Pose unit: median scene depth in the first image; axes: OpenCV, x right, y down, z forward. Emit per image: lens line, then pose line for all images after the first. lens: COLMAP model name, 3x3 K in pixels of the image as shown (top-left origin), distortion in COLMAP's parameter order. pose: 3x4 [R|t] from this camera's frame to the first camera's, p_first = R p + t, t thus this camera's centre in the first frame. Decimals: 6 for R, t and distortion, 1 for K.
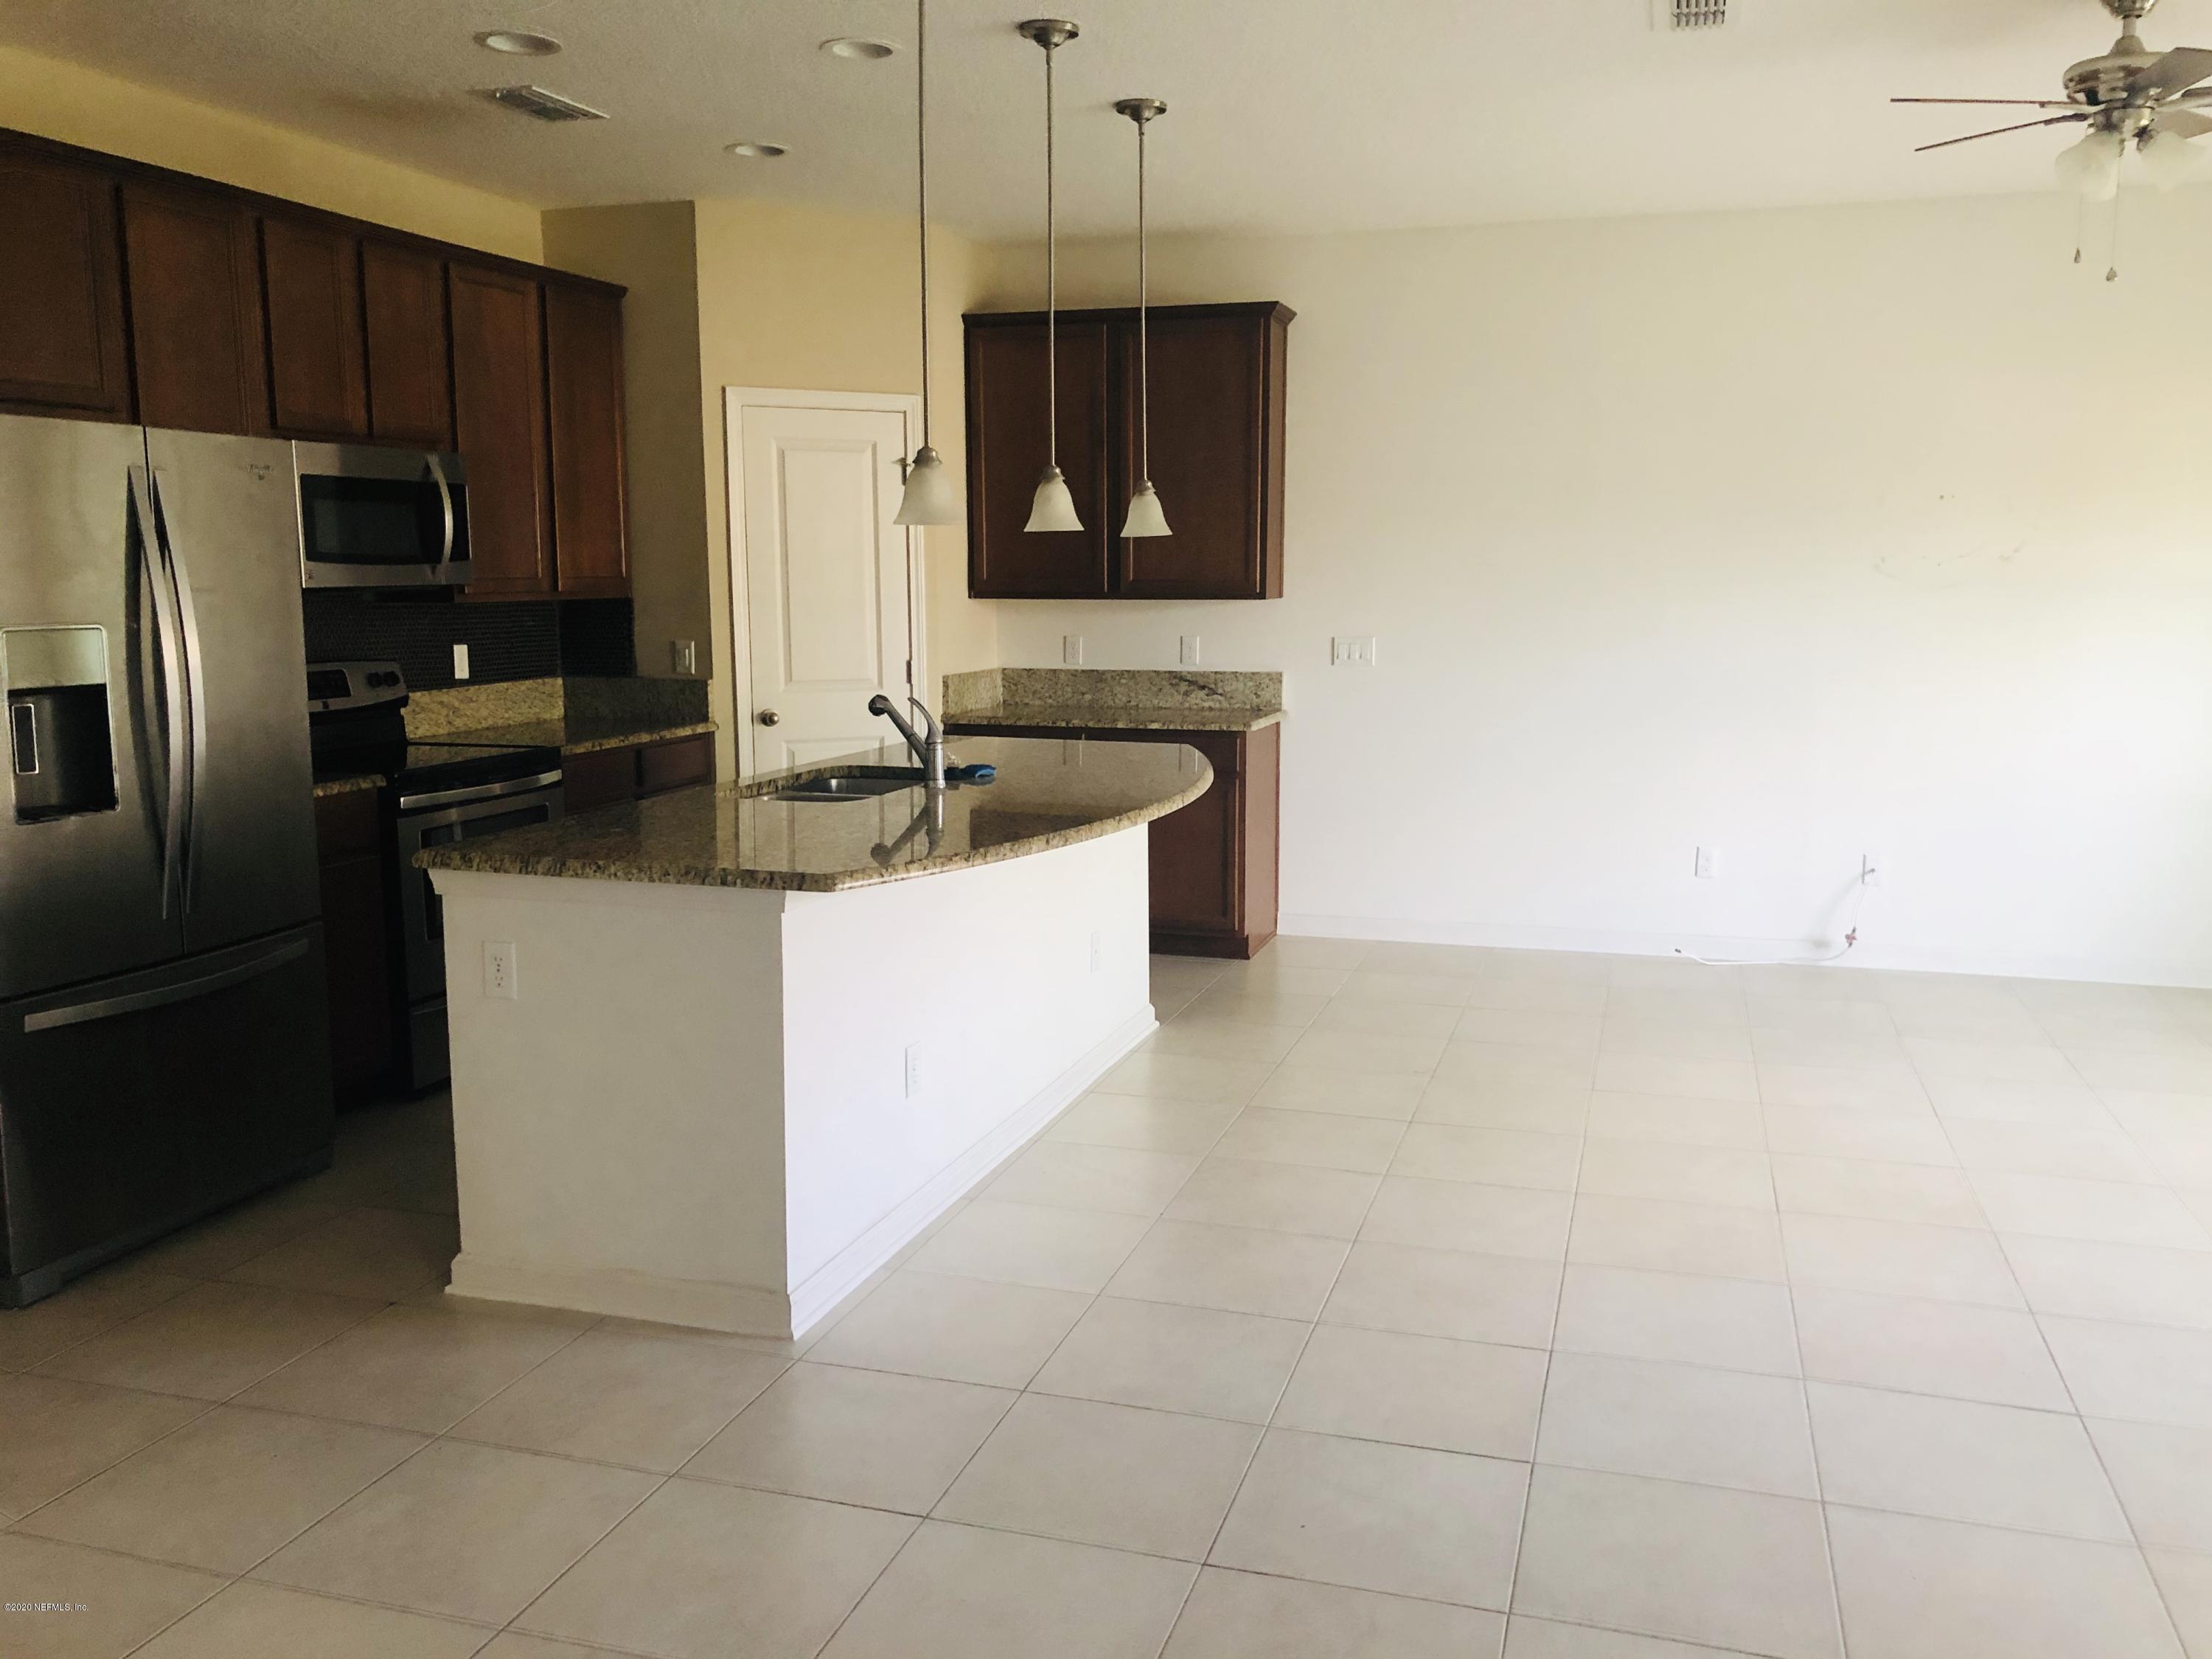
lens RADIAL K [[1901.3, 0, 1113.3], [0, 1901.3, 832.7], [0, 0, 1]] dist [-0.026349, -0.000030]
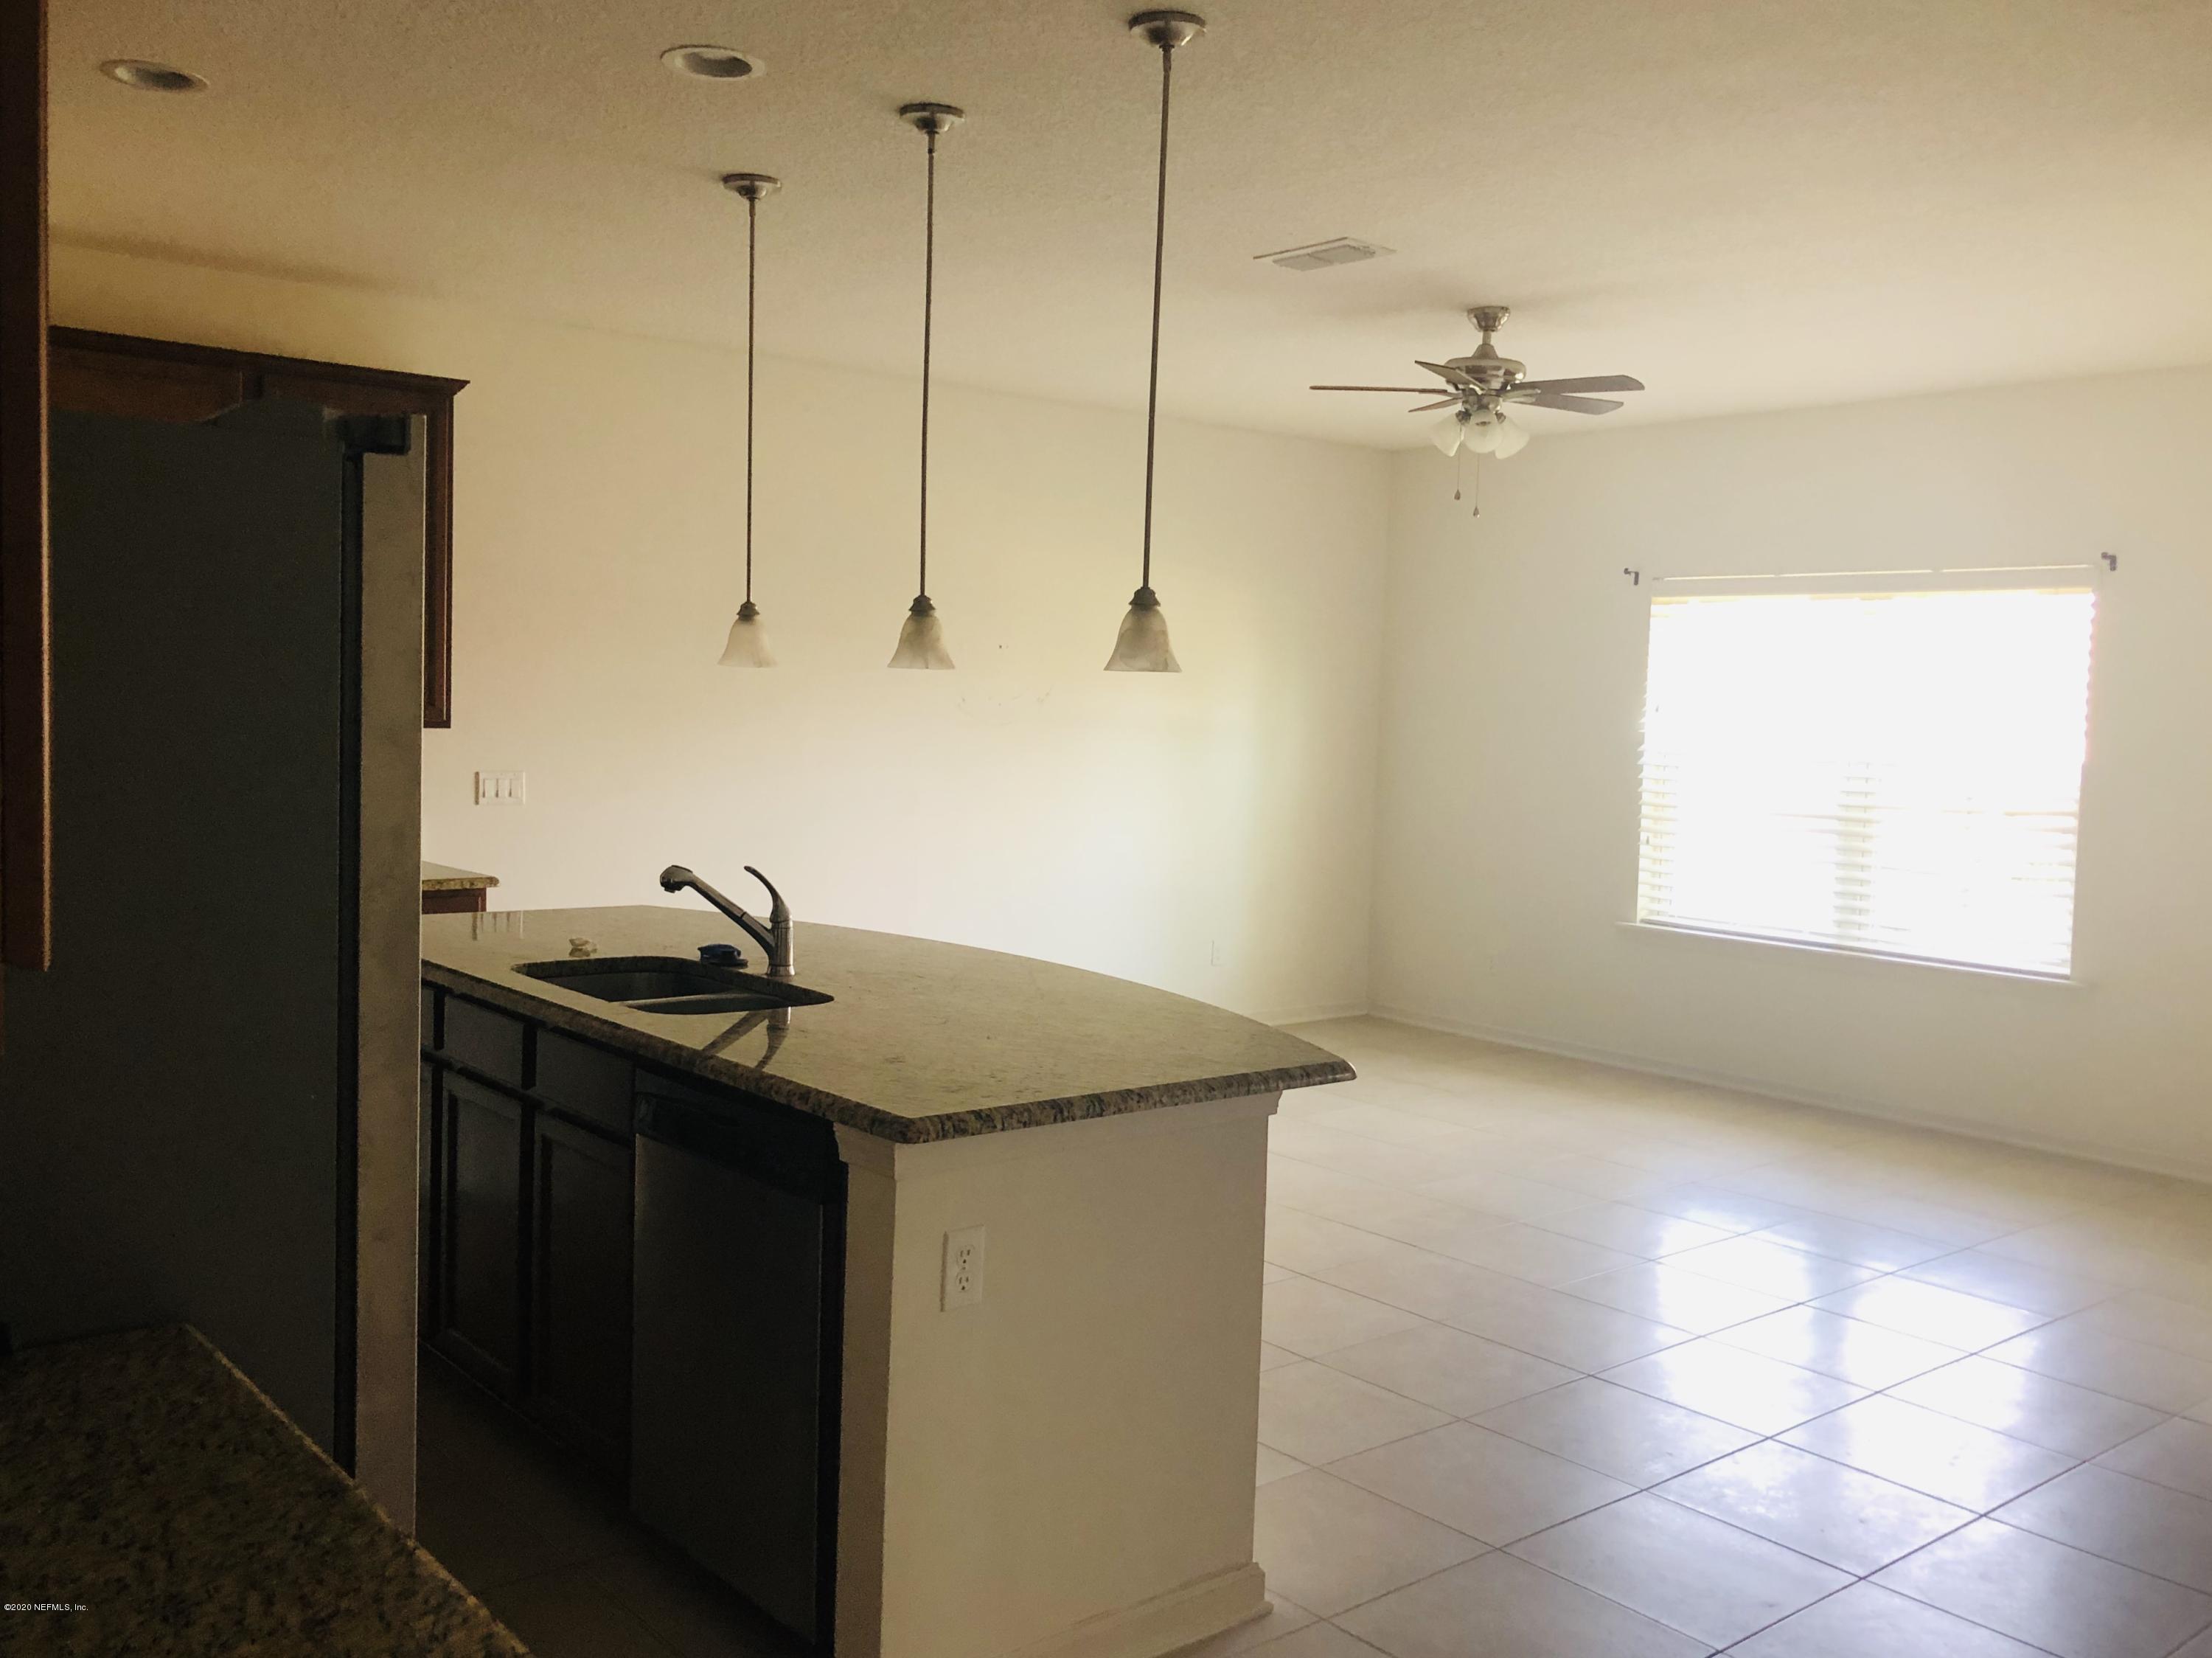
lens RADIAL K [[1901.5, 0, 1112.9], [0, 1901.5, 828.3], [0, 0, 1]] dist [-0.026349, -0.000030]
pose [[0.537222, -0.034103, 0.842751, -0.804083], [0.083664, 0.996409, -0.013012, -0.071200], [-0.839281, 0.077498, 0.538146, 0.500457]]
